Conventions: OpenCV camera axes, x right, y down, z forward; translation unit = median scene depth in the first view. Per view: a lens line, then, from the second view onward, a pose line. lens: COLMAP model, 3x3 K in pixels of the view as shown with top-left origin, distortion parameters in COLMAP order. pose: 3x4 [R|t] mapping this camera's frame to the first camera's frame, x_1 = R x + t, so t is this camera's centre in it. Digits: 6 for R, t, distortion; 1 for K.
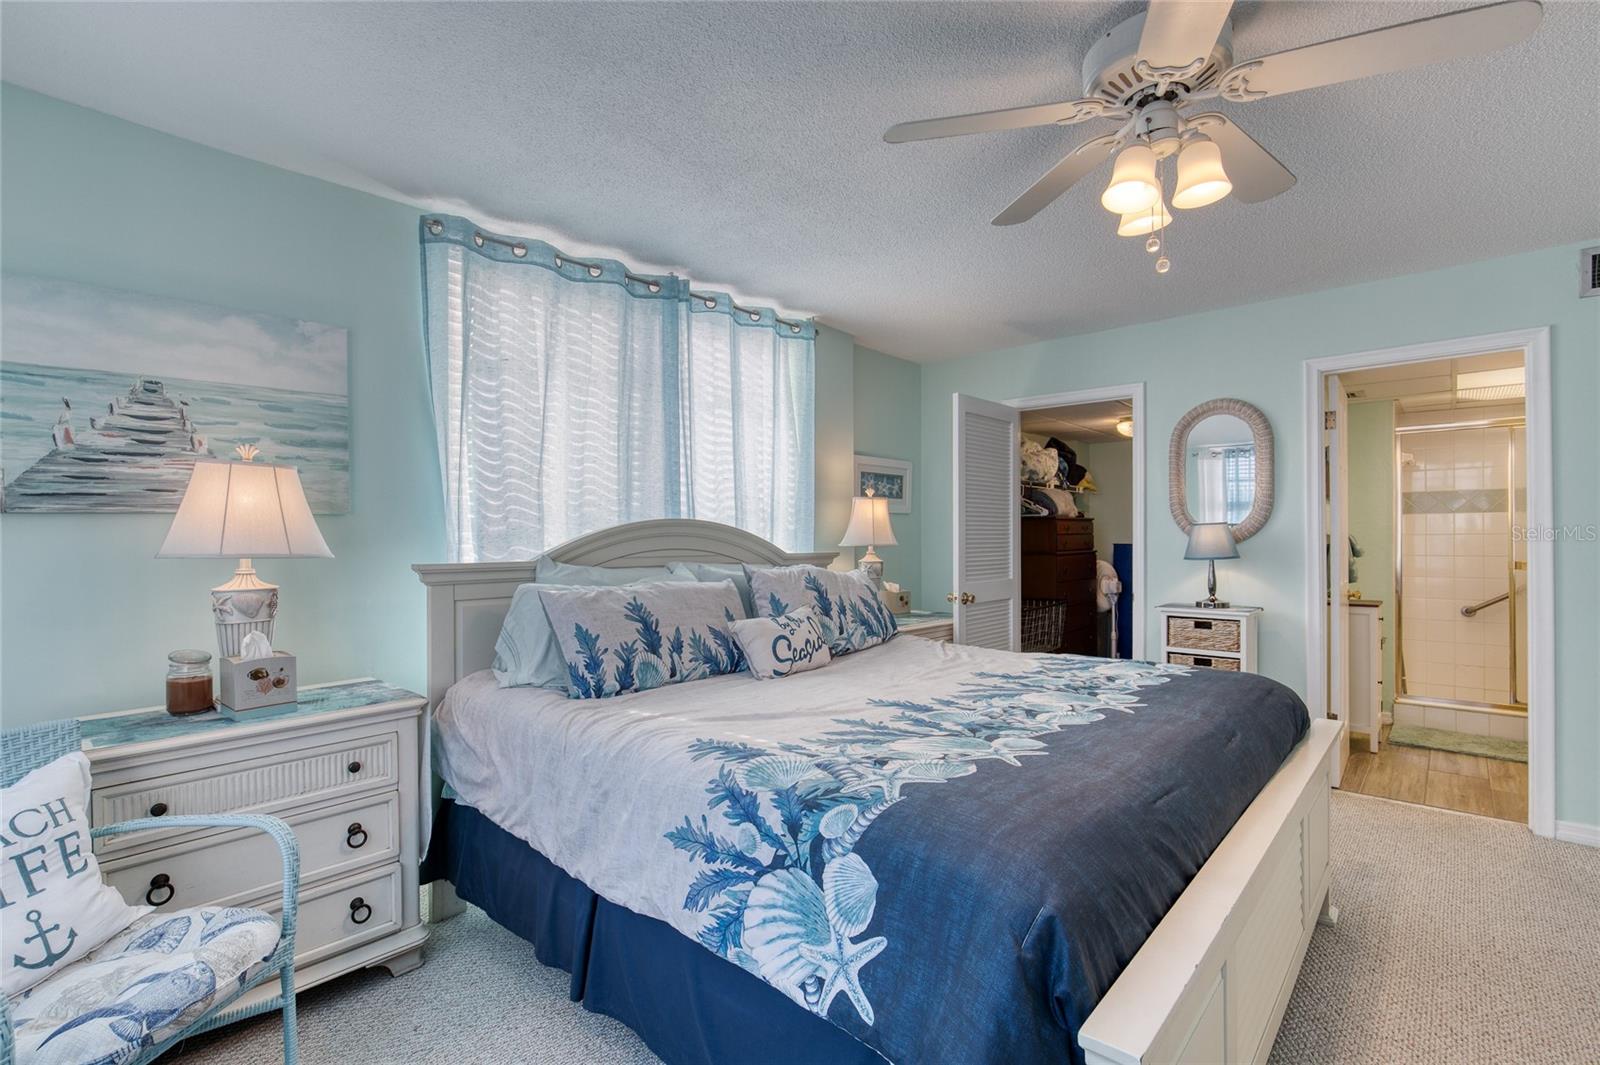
lens RADIAL K [[731.2, 0, 804.0], [0, 731.2, 525.7], [0, 0, 1]] dist [-0.020613, 0.006572]
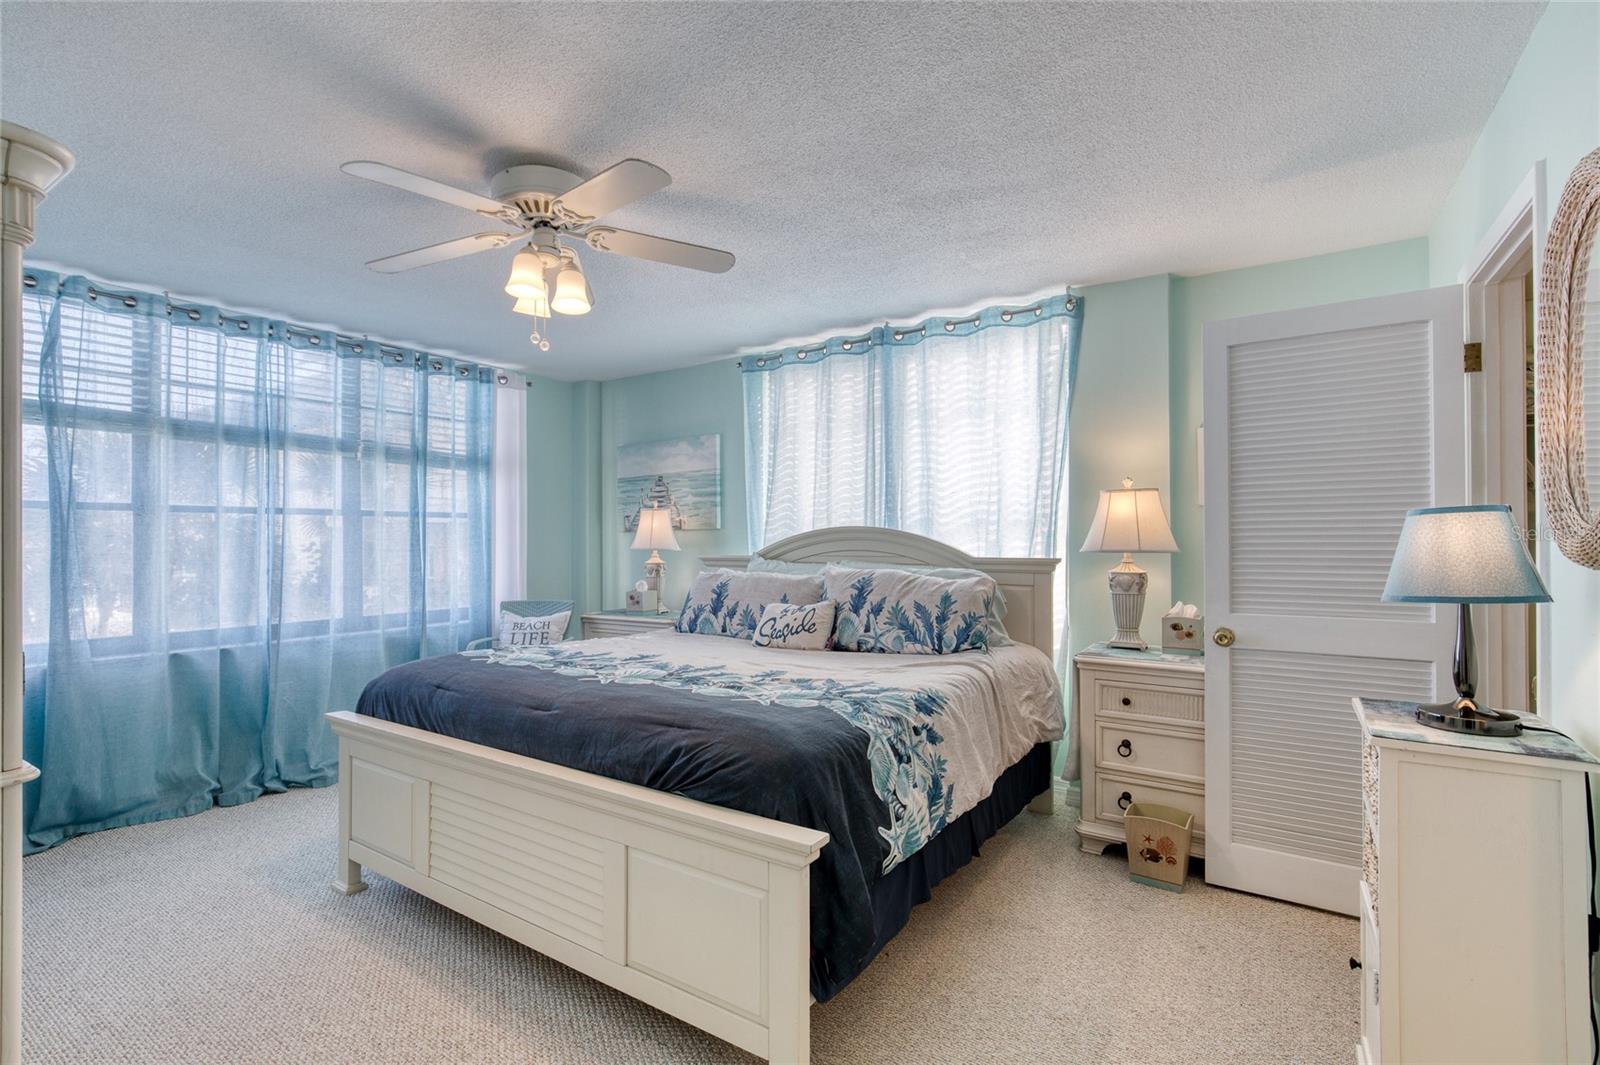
lens RADIAL K [[731.2, 0, 800.4], [0, 731.2, 537.4], [0, 0, 1]] dist [-0.020613, 0.006572]
pose [[0.161280, -0.002114, -0.986906, 1.105805], [0.014810, 0.999890, 0.000279, 0.007581], [0.986798, -0.014661, 0.161293, 0.738675]]
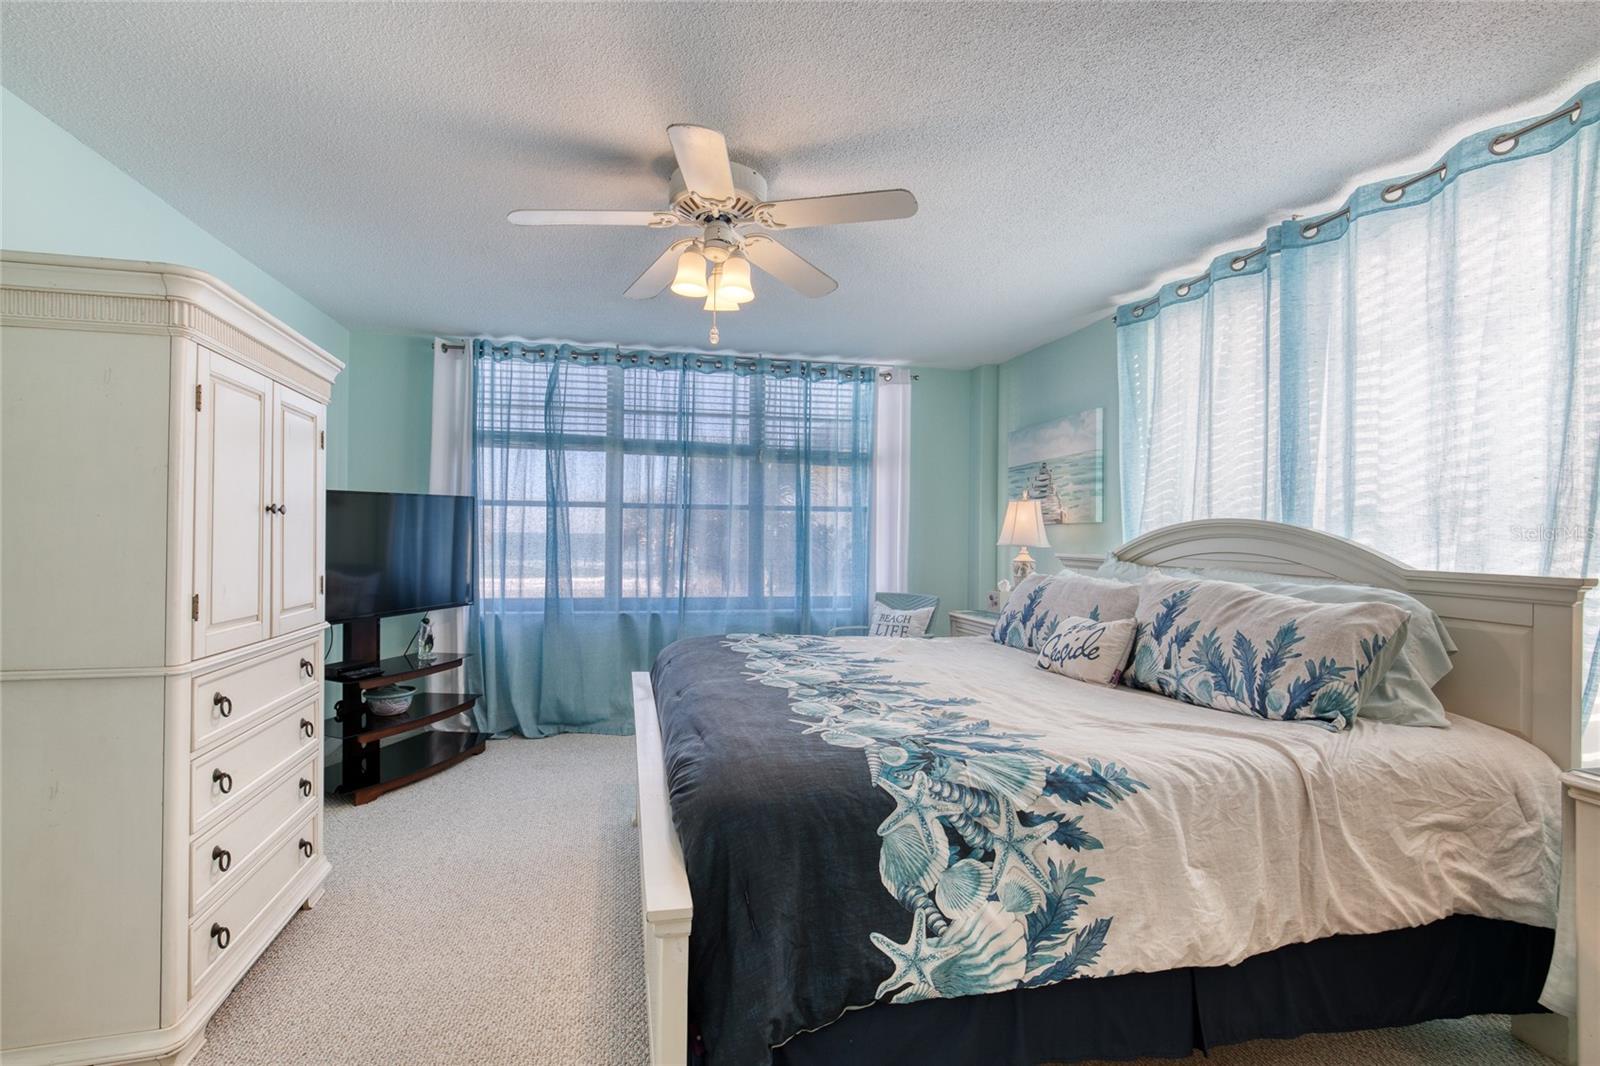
lens RADIAL K [[731.2, 0, 793.2], [0, 731.2, 536.3], [0, 0, 1]] dist [-0.020613, 0.006572]
pose [[-0.567472, -0.001650, -0.823391, 0.894620], [-0.001634, 0.999998, -0.000878, 0.013718], [0.823391, 0.000847, -0.567473, 1.117971]]
